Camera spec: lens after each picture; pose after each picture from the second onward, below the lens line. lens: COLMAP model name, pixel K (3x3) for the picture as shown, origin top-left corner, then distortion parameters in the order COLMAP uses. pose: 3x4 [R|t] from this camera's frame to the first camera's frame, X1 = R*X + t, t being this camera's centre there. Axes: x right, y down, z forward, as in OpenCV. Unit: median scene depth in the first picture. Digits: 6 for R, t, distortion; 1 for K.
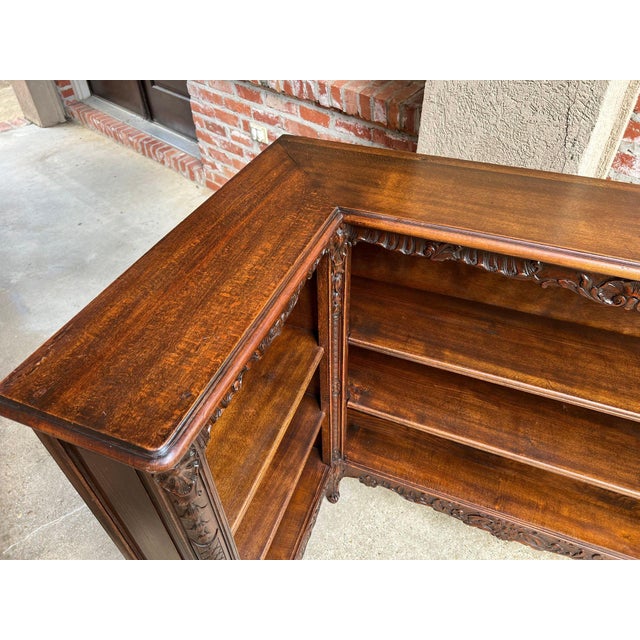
lens RADIAL K [[482.8, 0, 318.8], [0, 482.8, 320.5], [0, 0, 1]] dist [0.060263, -0.072930]
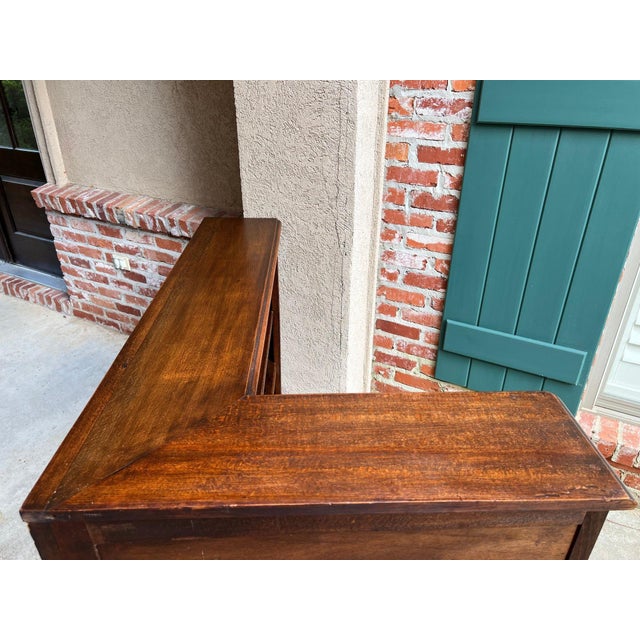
lens RADIAL K [[482.8, 0, 321.3], [0, 482.8, 318.7], [0, 0, 1]] dist [0.060263, -0.072930]
pose [[0.964460, -0.106915, 0.241633, 0.034353], [0.163900, 0.959359, -0.229710, 0.071263], [-0.207253, 0.261150, 0.942787, -0.122267]]
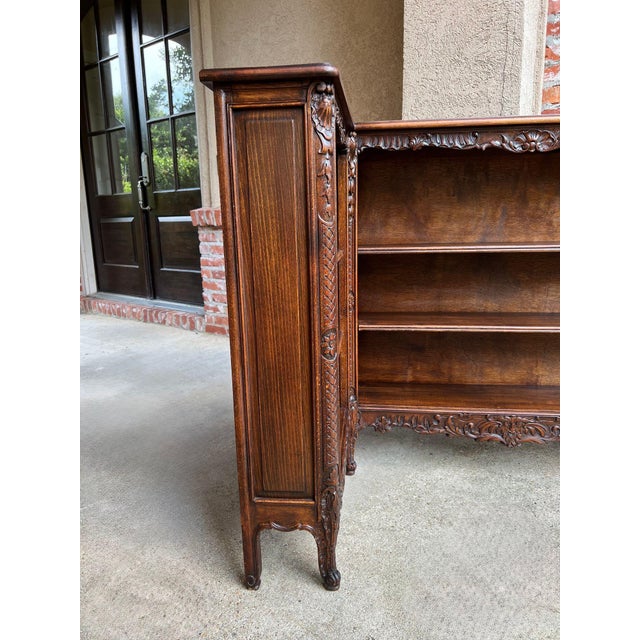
lens RADIAL K [[482.8, 0, 327.3], [0, 482.8, 324.7], [0, 0, 1]] dist [0.060263, -0.072930]
pose [[0.992654, -0.023231, 0.118738, -0.097508], [0.080124, 0.861568, -0.501279, 0.338311], [-0.090656, 0.507110, 0.857100, 0.008018]]
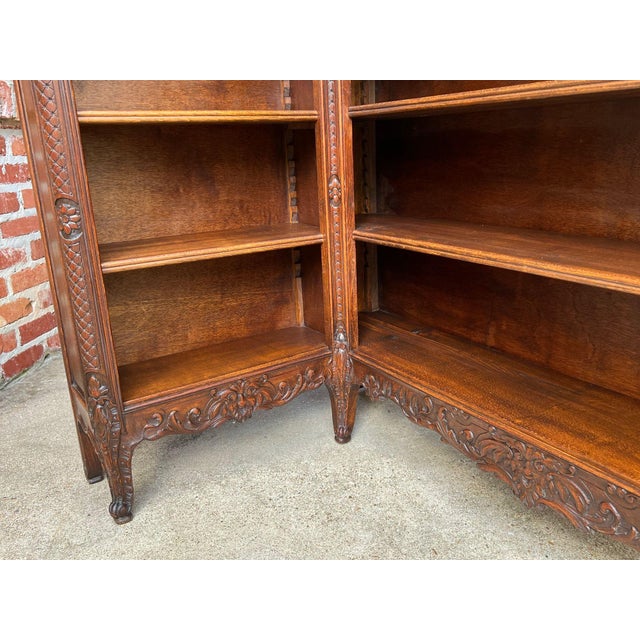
lens RADIAL K [[585.0, 0, 317.9], [0, 585.0, 315.2], [0, 0, 1]] dist [0.034760, 0.000000]
pose [[0.712044, 0.187024, -0.676768, 0.294296], [-0.449287, 0.862069, -0.234474, 0.236668], [0.539569, 0.471019, 0.697859, 0.183847]]
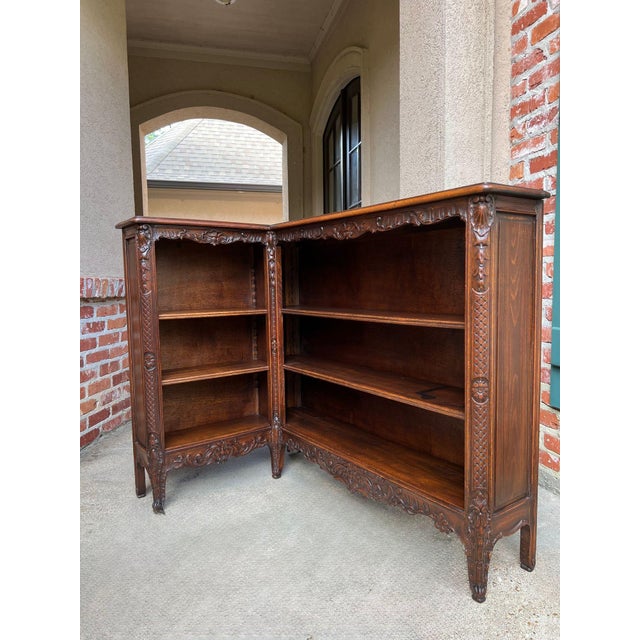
lens RADIAL K [[482.8, 0, 325.9], [0, 482.8, 321.3], [0, 0, 1]] dist [0.060263, -0.072930]
pose [[0.762571, 0.063444, -0.643786, 0.528507], [-0.435239, 0.786574, -0.438029, 0.310568], [0.478595, 0.614229, 0.627431, -0.001131]]
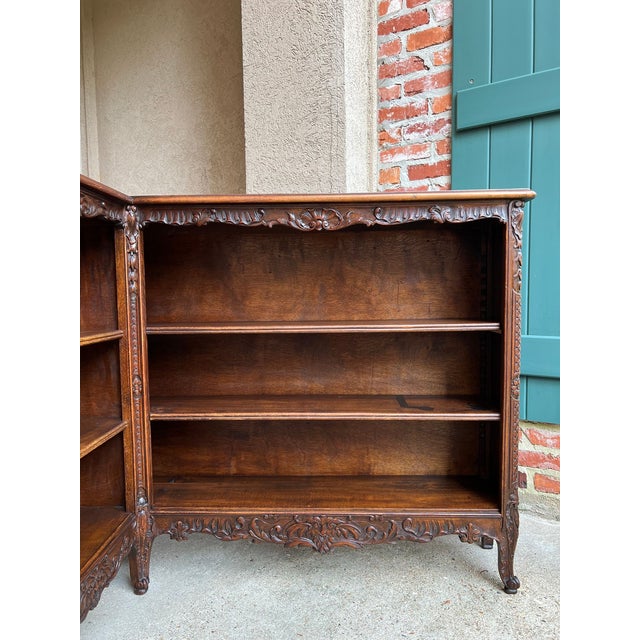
lens RADIAL K [[482.8, 0, 324.0], [0, 482.8, 322.6], [0, 0, 1]] dist [0.060263, -0.072930]
pose [[0.980125, -0.007504, 0.198240, 0.077943], [0.129556, 0.780975, -0.610978, 0.314954], [-0.150236, 0.624518, 0.766425, 0.019094]]
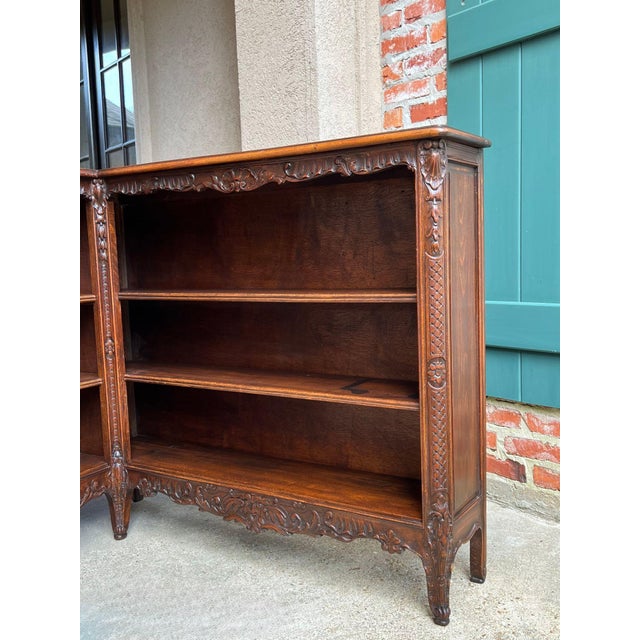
lens RADIAL K [[688.9, 0, 327.0], [0, 688.9, 325.5], [0, 0, 1]] dist [0.078053, 0.000000]
pose [[0.946950, 0.021648, -0.320651, 0.442084], [-0.205067, 0.808922, -0.550993, 0.386120], [0.247454, 0.587517, 0.770448, -0.069515]]
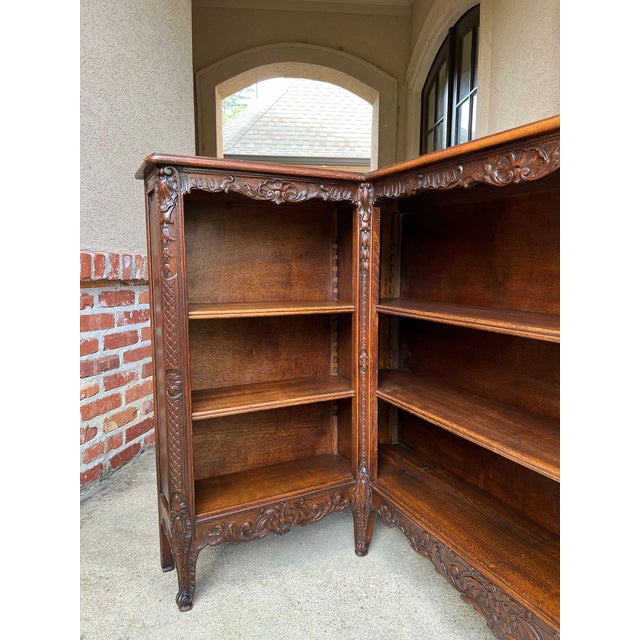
lens RADIAL K [[482.8, 0, 323.5], [0, 482.8, 324.3], [0, 0, 1]] dist [0.060263, -0.072930]
pose [[0.642291, 0.117716, -0.757367, 0.331417], [-0.526638, 0.785719, -0.324496, 0.200551], [0.556880, 0.607279, 0.566654, 0.127961]]
